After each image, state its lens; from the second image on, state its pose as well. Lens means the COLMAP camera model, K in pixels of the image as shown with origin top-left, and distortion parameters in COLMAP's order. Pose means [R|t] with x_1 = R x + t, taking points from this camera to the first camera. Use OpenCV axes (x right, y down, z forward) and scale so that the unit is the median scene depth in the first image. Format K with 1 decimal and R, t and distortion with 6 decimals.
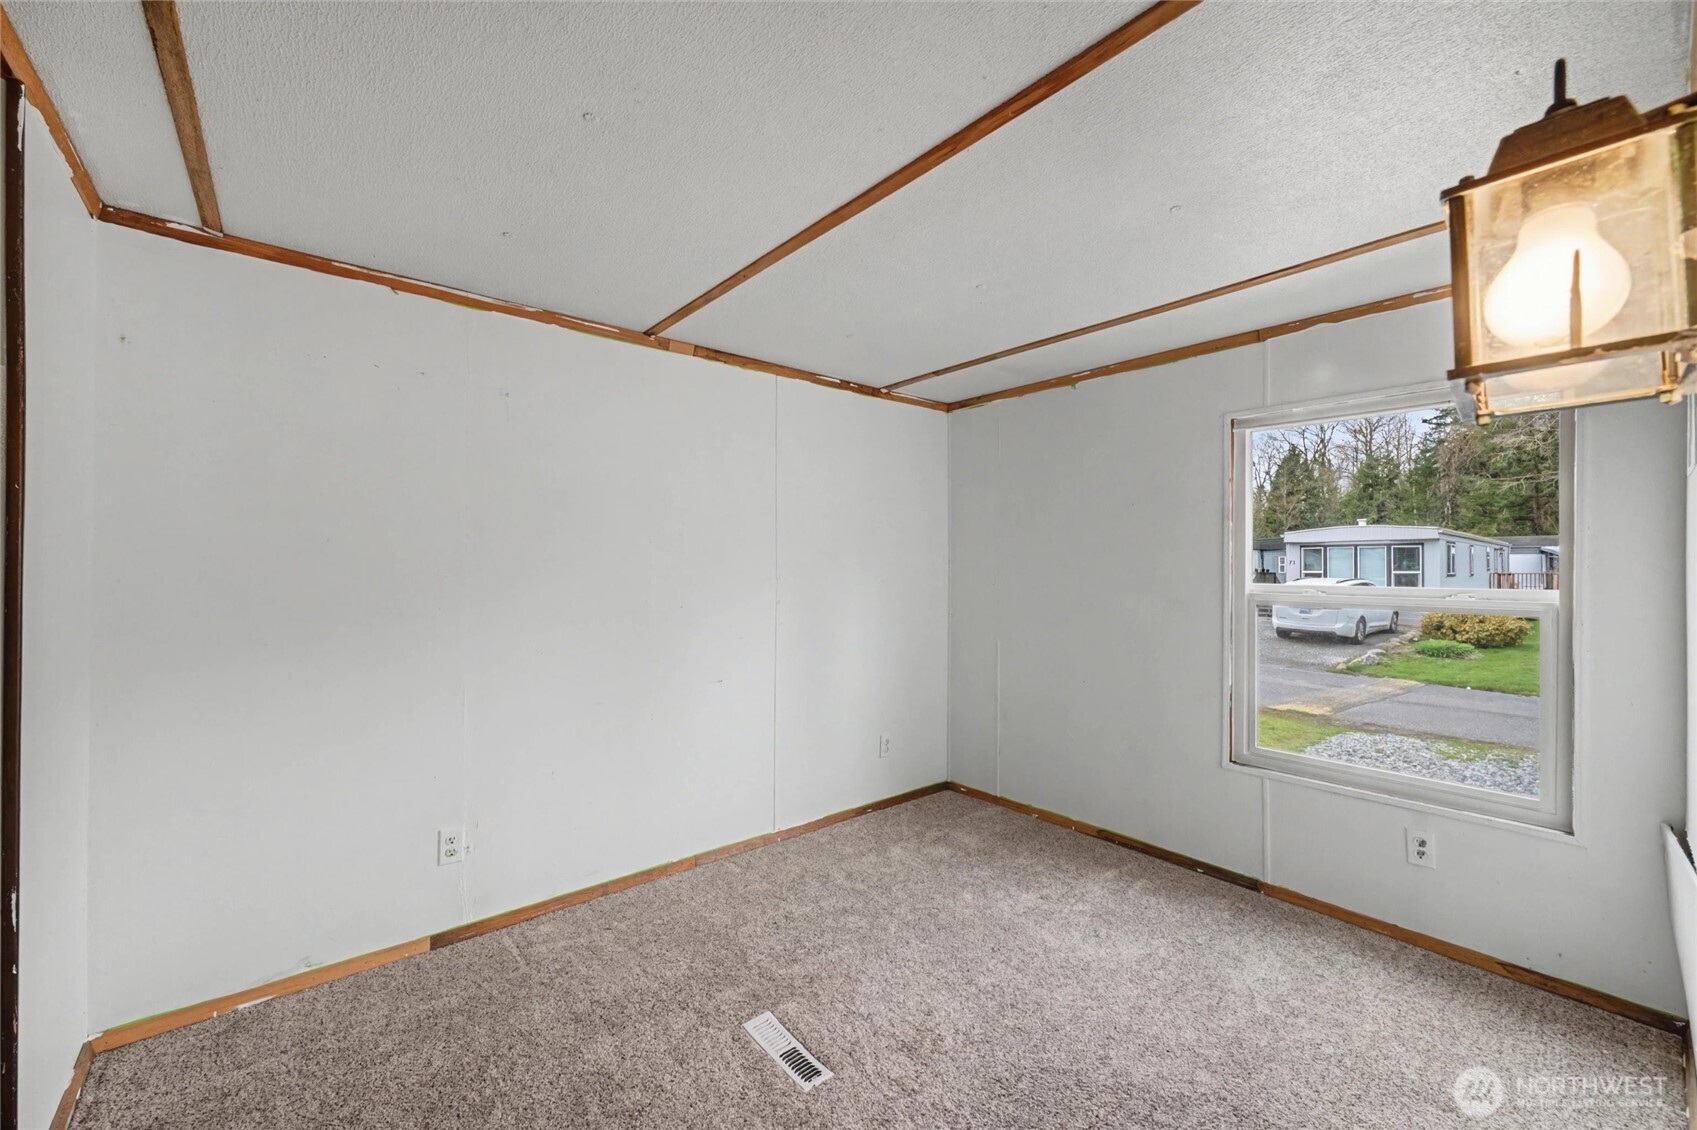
lens RADIAL K [[663.8, 0, 847.7], [0, 663.8, 564.8], [0, 0, 1]] dist [-0.001329, -0.000172]
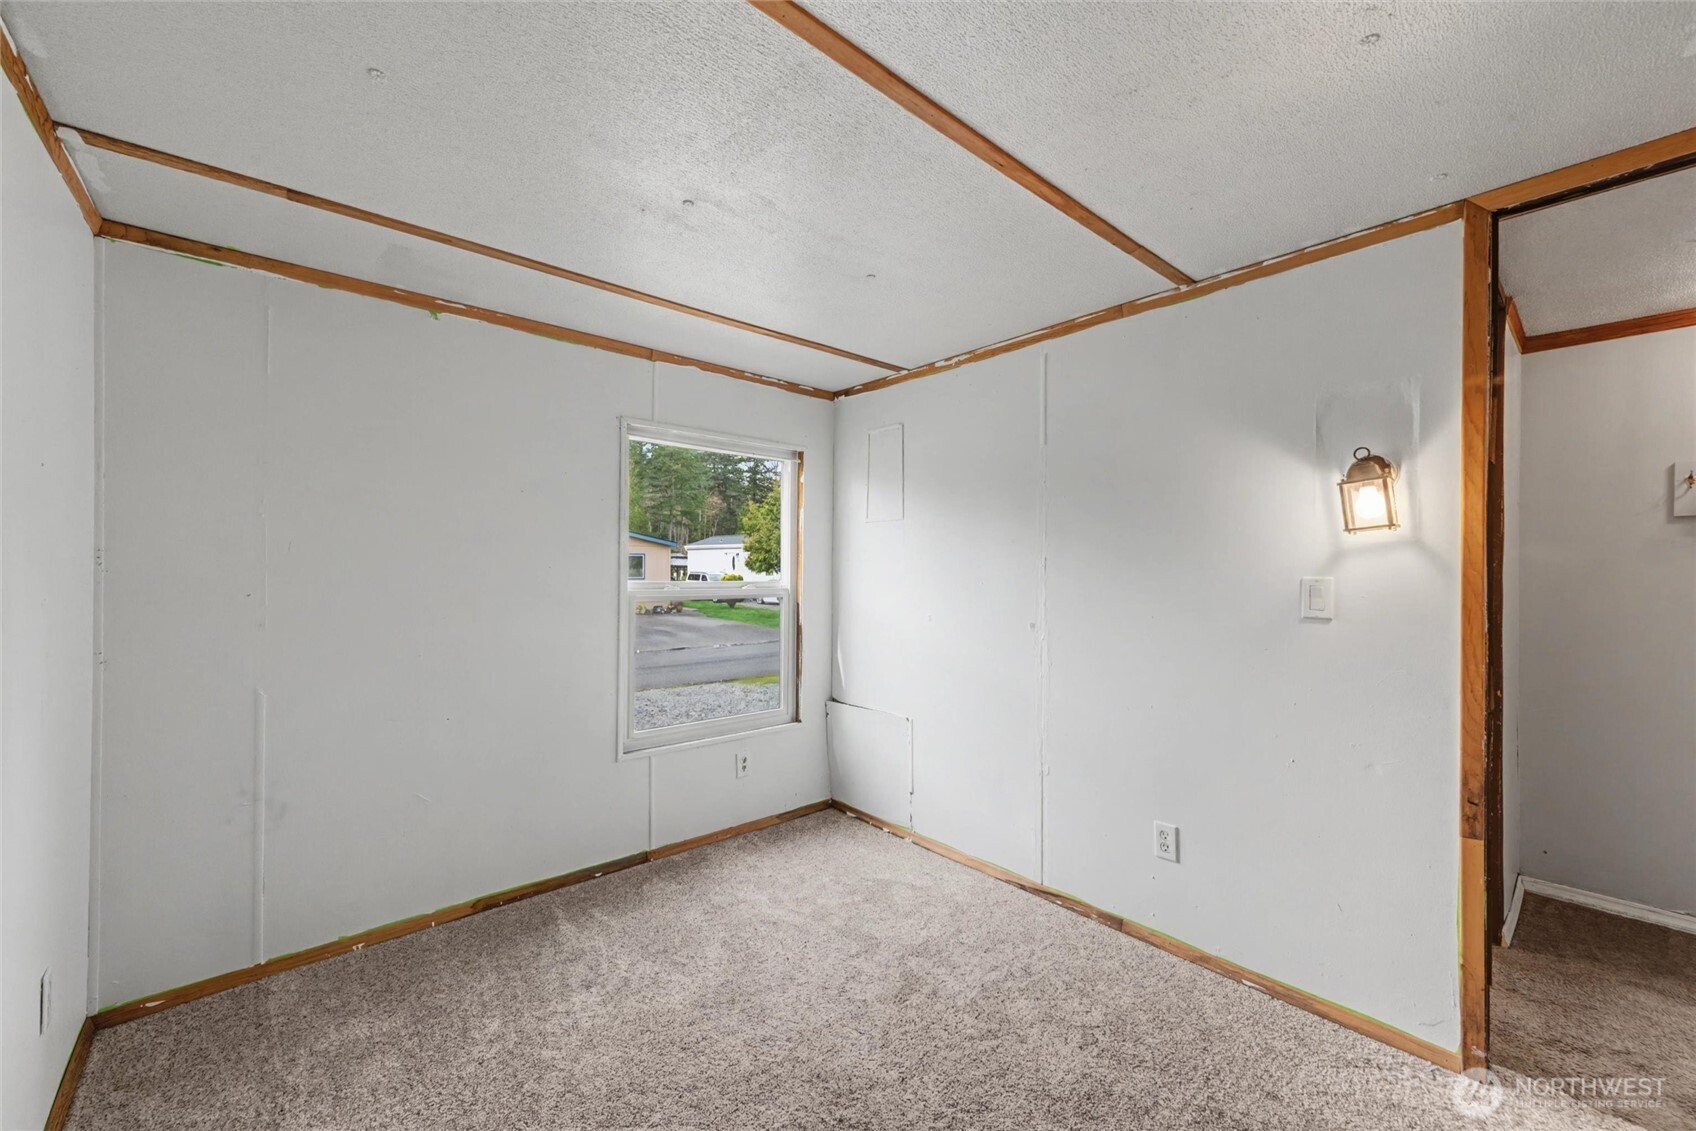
lens RADIAL K [[663.4, 0, 846.7], [0, 663.4, 568.1], [0, 0, 1]] dist [-0.001329, -0.000172]
pose [[-0.015504, -0.003299, 0.999874, -0.465277], [-0.008796, 0.999956, 0.003163, 0.000851], [-0.999841, -0.008746, -0.015533, 0.667868]]
